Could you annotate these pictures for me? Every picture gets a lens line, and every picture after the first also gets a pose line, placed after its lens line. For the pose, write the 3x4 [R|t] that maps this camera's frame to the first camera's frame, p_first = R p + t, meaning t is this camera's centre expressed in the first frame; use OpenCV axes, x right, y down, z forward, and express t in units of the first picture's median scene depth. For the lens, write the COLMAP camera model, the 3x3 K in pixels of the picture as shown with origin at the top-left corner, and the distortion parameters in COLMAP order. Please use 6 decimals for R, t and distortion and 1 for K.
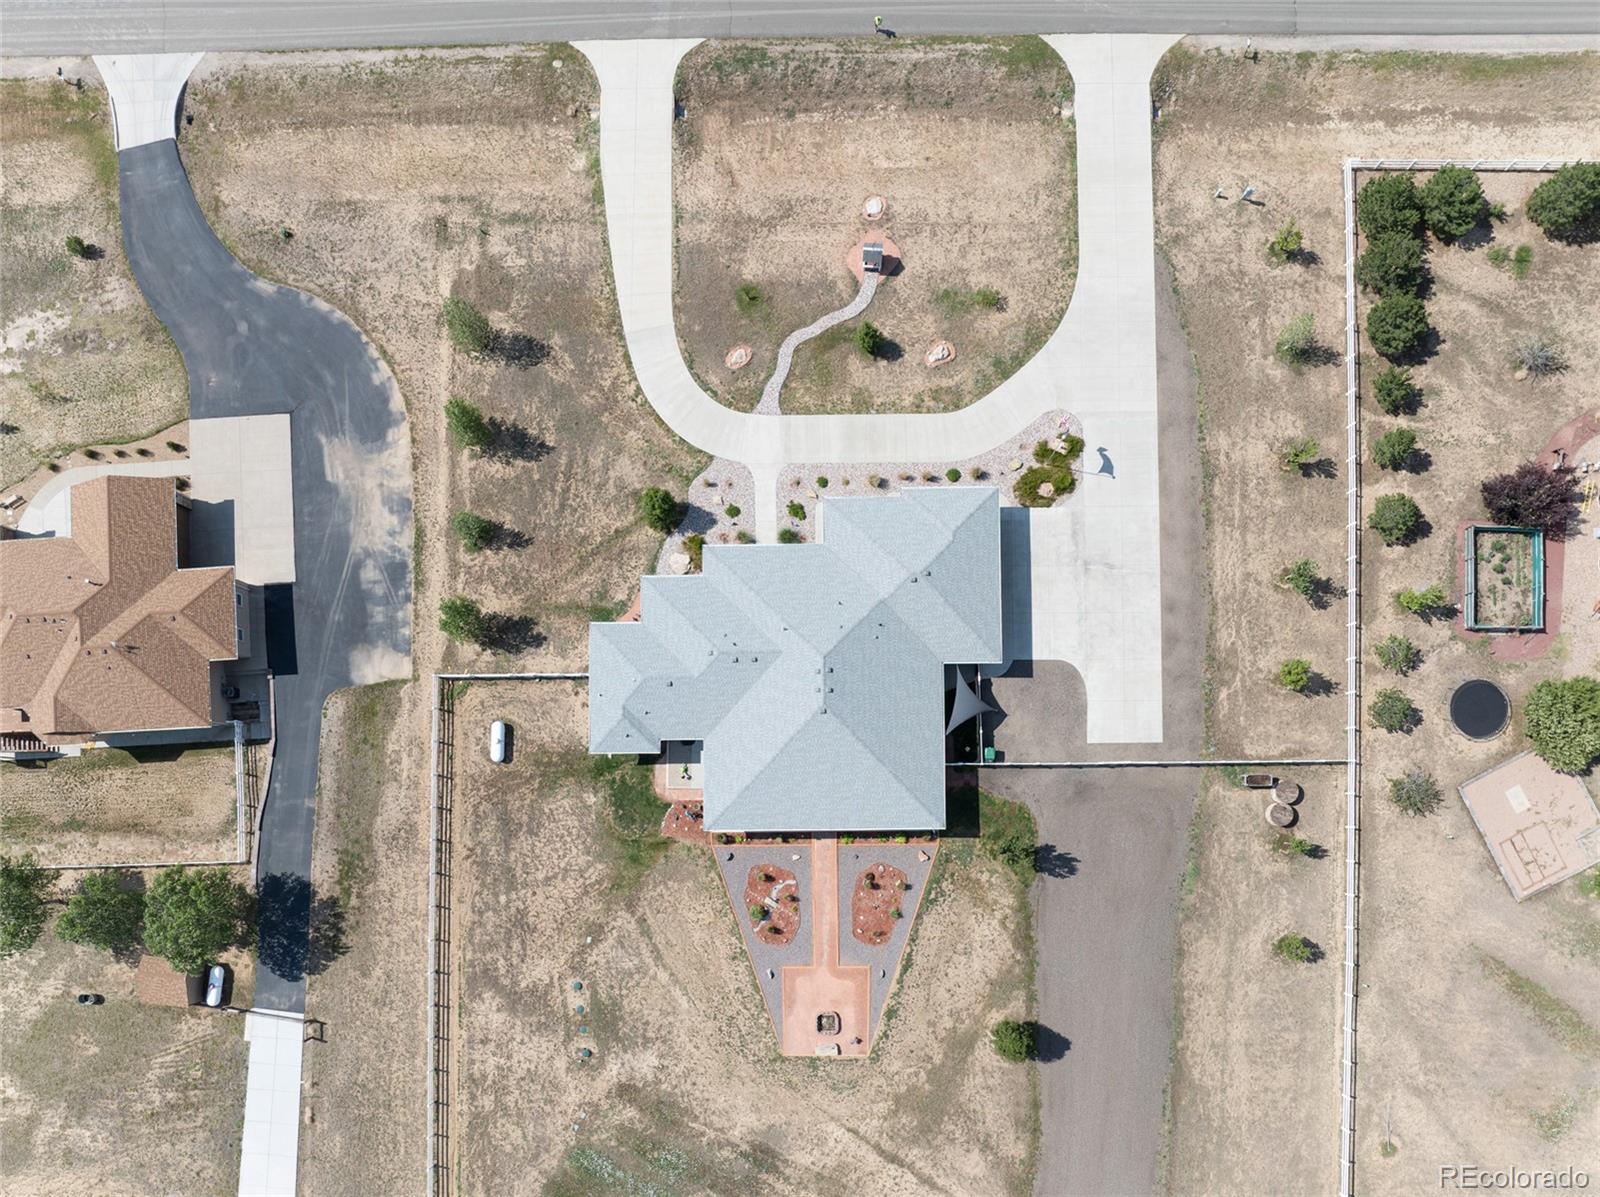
lens RADIAL K [[1138.6, 0, 800.0], [0, 1138.6, 598.5], [0, 0, 1]] dist [-0.031646, -0.002115]
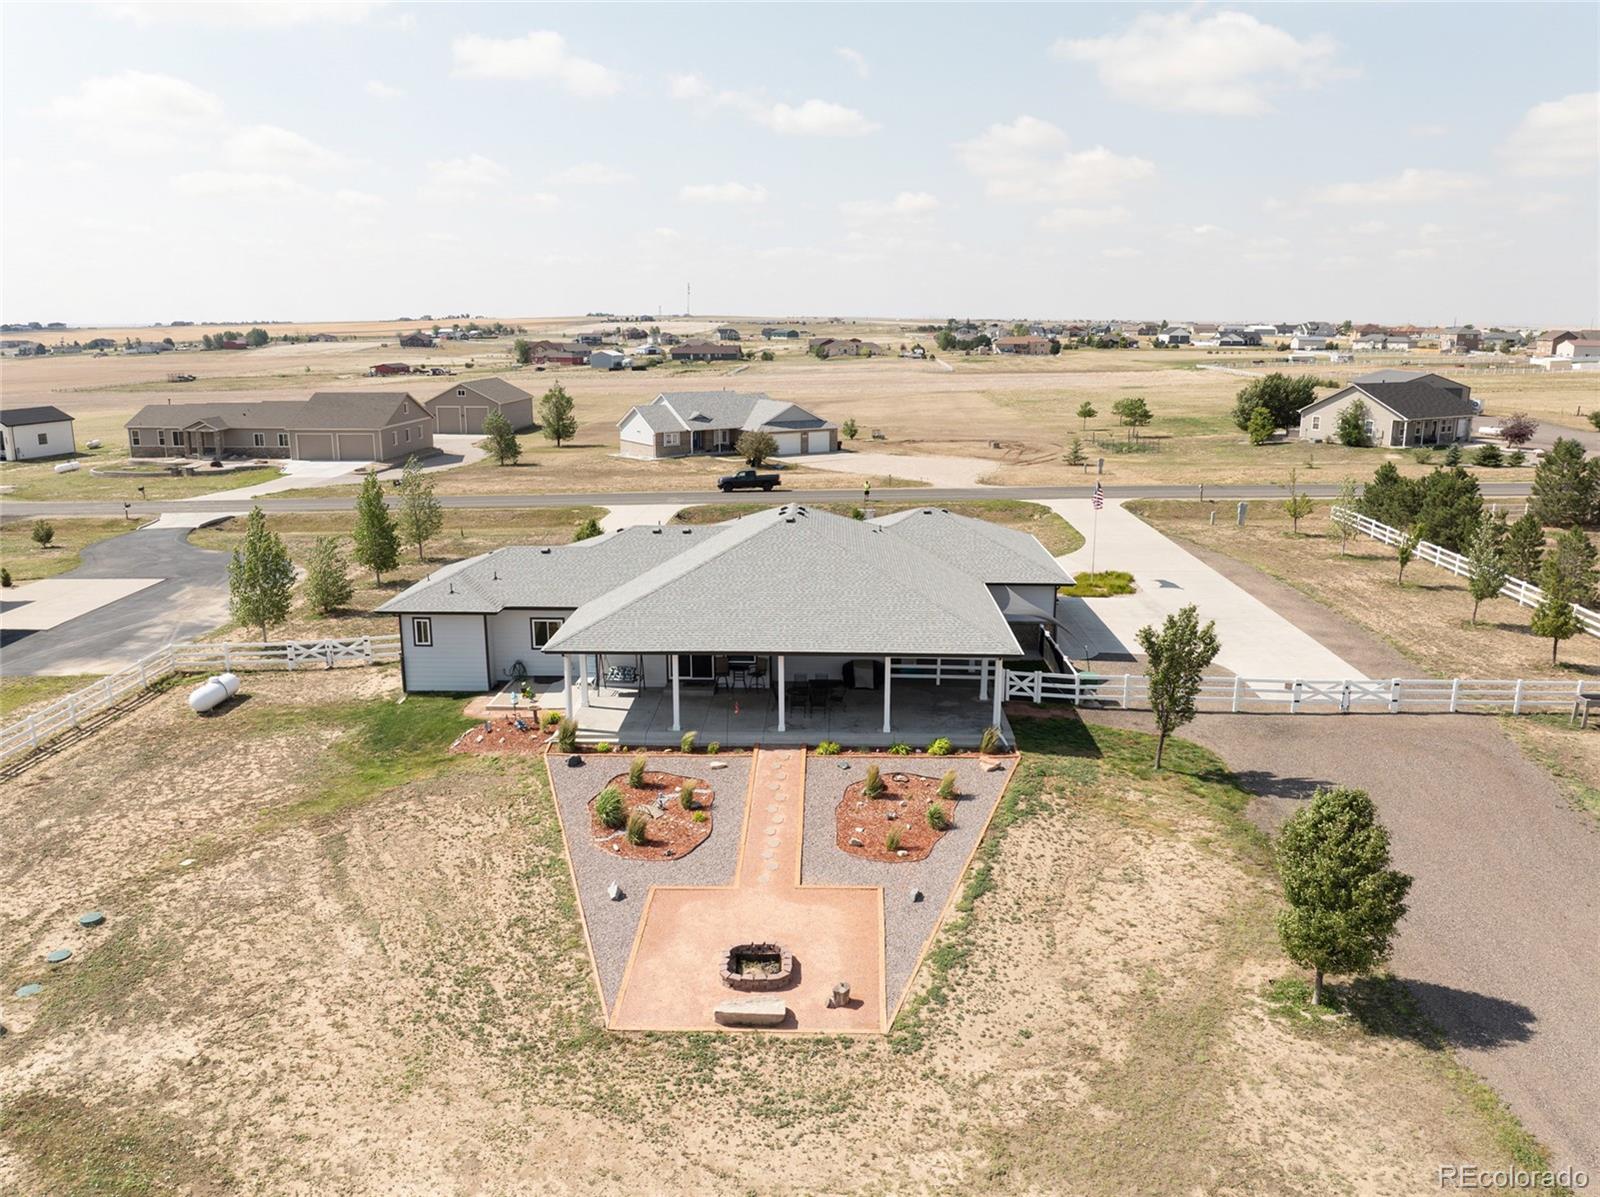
lens RADIAL K [[1158.3, 0, 800.0], [0, 1158.3, 598.5], [0, 0, 1]] dist [-0.043114, 0.005990]
pose [[0.999148, 0.027006, -0.031199, 0.043657], [-0.038078, 0.312165, -0.949265, 0.657720], [-0.015896, 0.949644, 0.312927, 0.786962]]
